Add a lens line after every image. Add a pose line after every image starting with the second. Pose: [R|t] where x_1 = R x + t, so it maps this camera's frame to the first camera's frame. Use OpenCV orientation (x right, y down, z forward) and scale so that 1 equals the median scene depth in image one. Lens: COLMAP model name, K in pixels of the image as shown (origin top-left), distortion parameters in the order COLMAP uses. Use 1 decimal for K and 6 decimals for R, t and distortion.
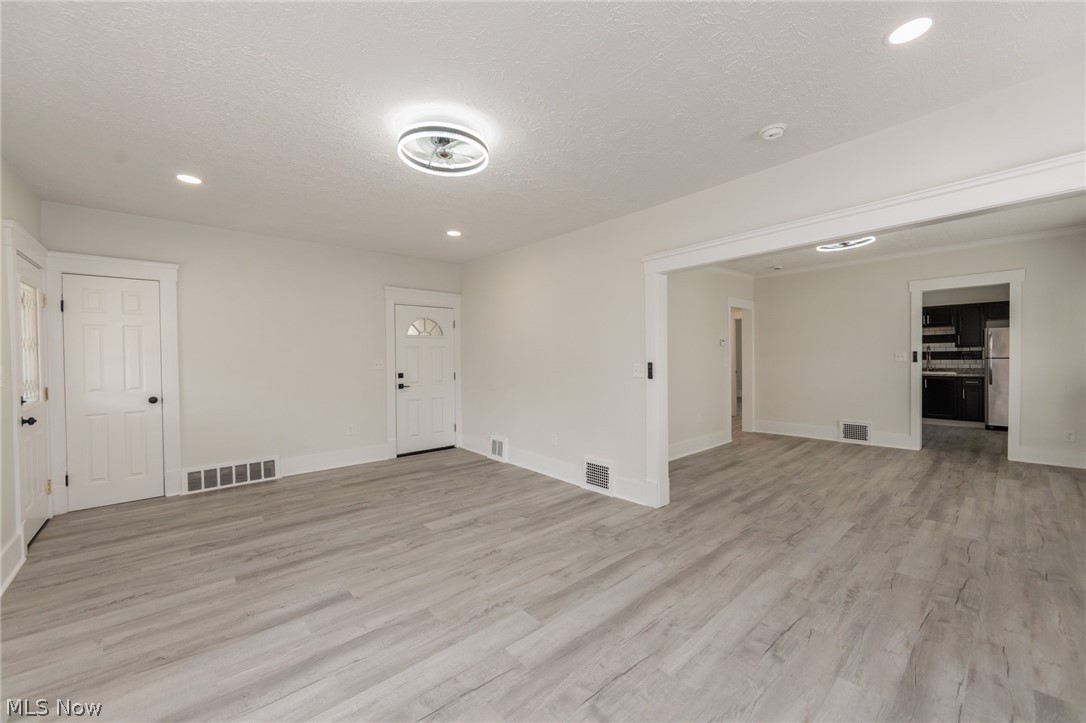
lens RADIAL K [[422.0, 0, 542.9], [0, 422.0, 362.8], [0, 0, 1]] dist [-0.023230, 0.001479]
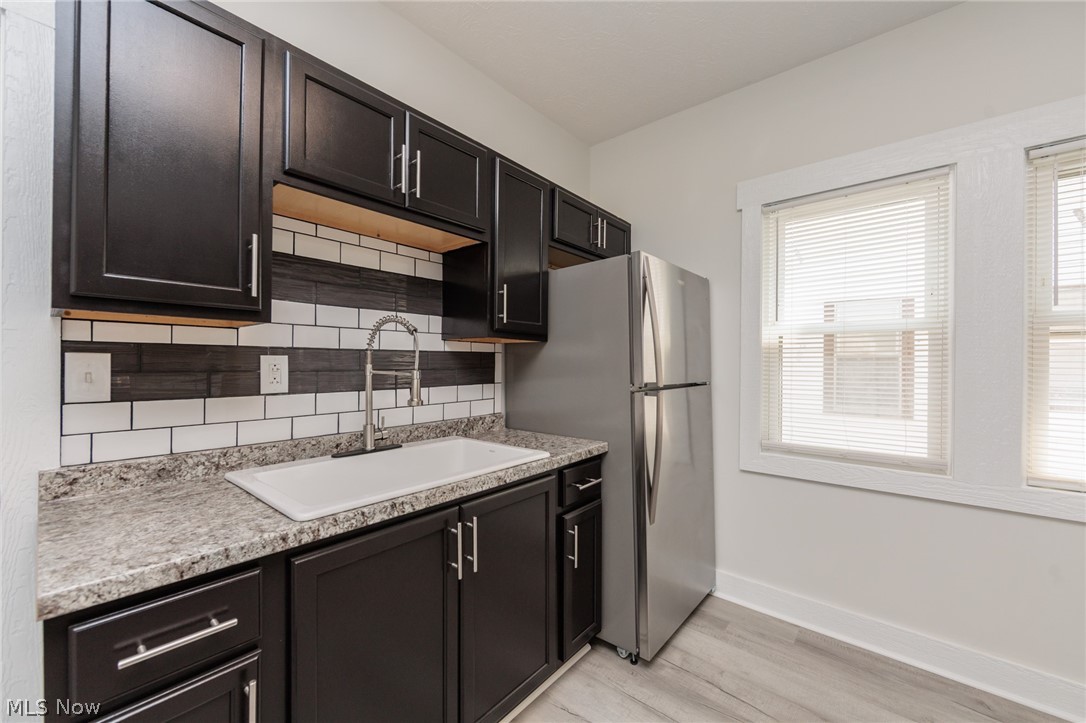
lens RADIAL K [[422.0, 0, 543.0], [0, 422.0, 364.5], [0, 0, 1]] dist [-0.023230, 0.001479]
pose [[-0.139574, 0.015782, 0.990086, 0.736695], [0.007631, 0.999860, -0.014862, -0.016184], [-0.990182, 0.005481, -0.139675, 0.975754]]
